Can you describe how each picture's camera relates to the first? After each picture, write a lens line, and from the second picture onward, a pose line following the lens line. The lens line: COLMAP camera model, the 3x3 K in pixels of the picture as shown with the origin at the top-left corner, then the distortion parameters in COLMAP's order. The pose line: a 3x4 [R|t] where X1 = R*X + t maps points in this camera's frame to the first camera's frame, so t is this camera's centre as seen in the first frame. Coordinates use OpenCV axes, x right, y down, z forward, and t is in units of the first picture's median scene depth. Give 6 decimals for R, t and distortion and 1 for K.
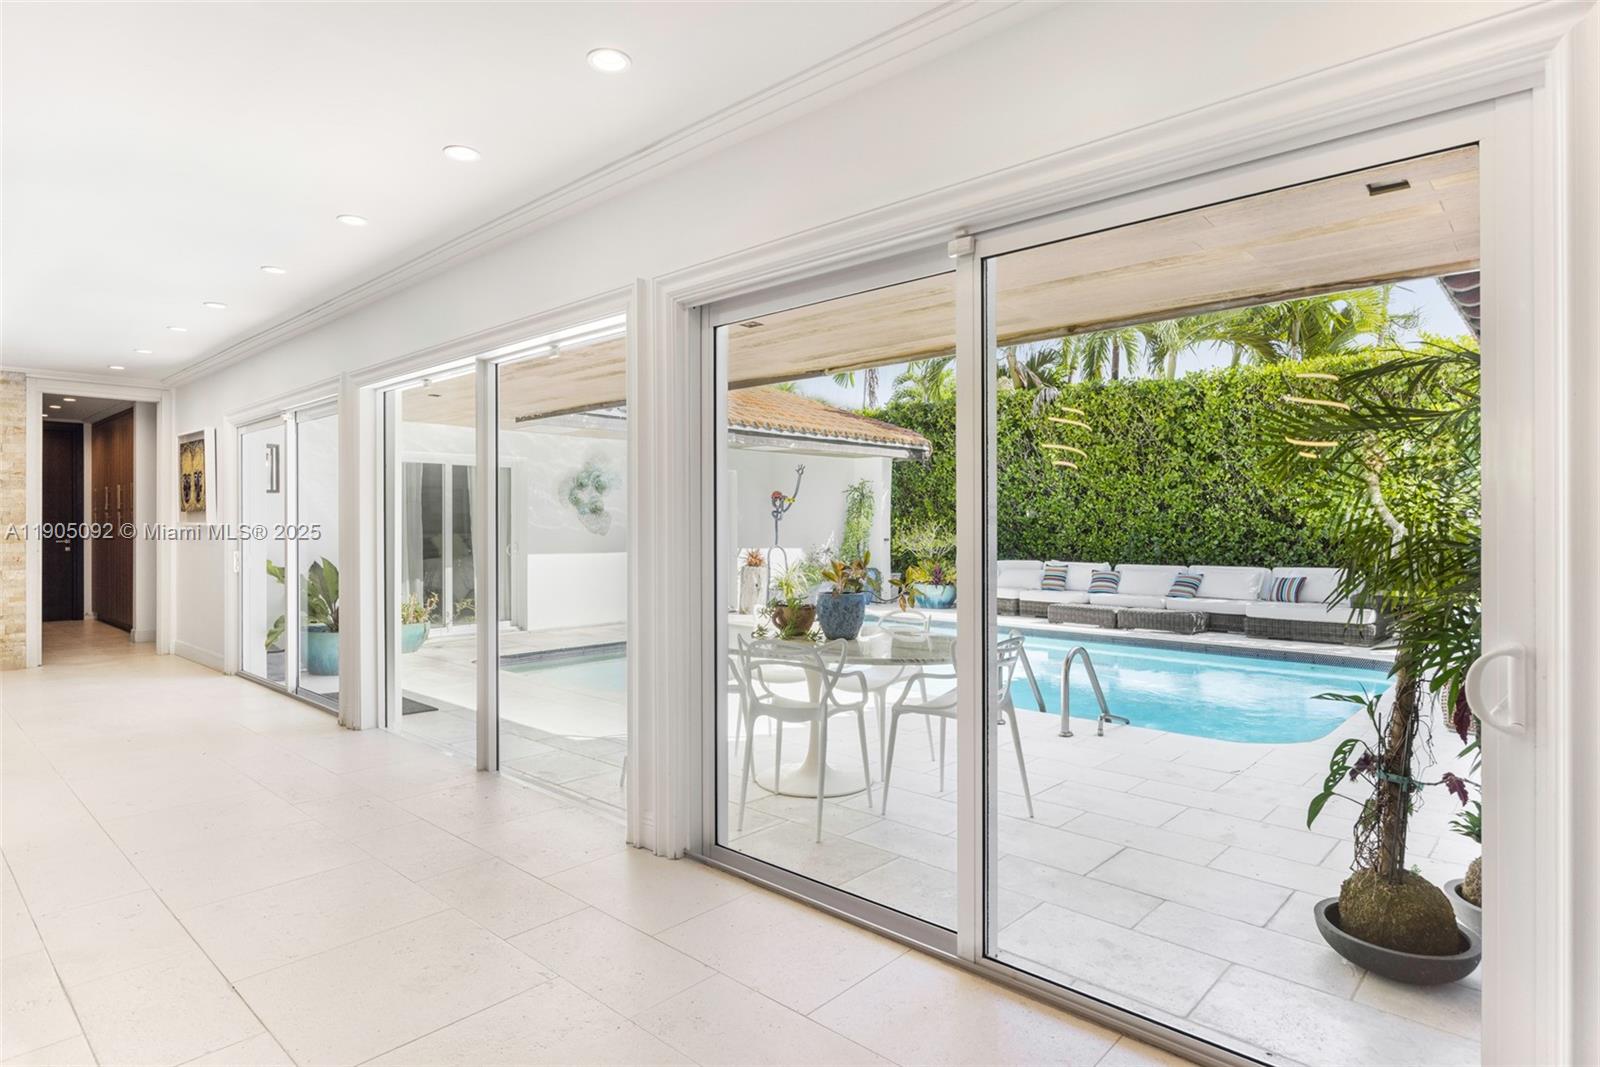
lens RADIAL K [[868.3, 0, 800.0], [0, 868.3, 526.4], [0, 0, 1]] dist [0.000000, -0.000007]
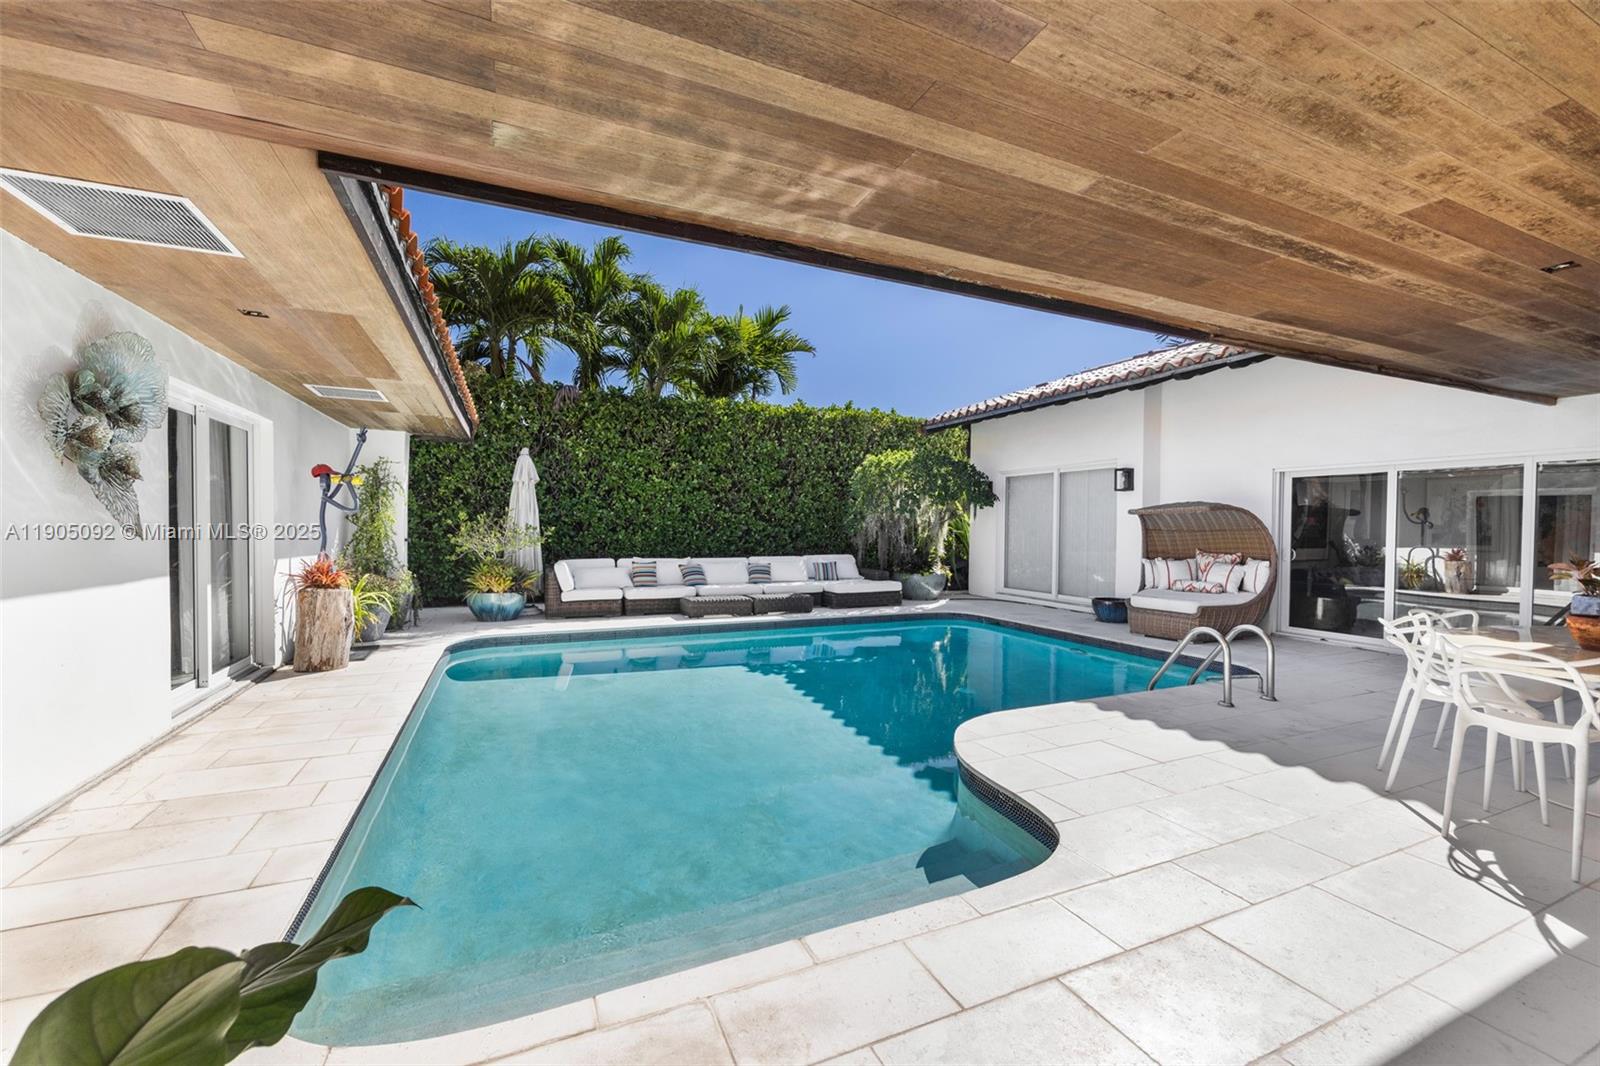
lens RADIAL K [[659.7, 0, 803.2], [0, 659.7, 533.0], [0, 0, 1]] dist [-0.000507, 0.000027]
pose [[0.402482, -0.001409, 0.915427, -0.381174], [-0.003848, 0.999987, 0.003231, 0.008195], [-0.915420, -0.004823, 0.402471, 0.580771]]
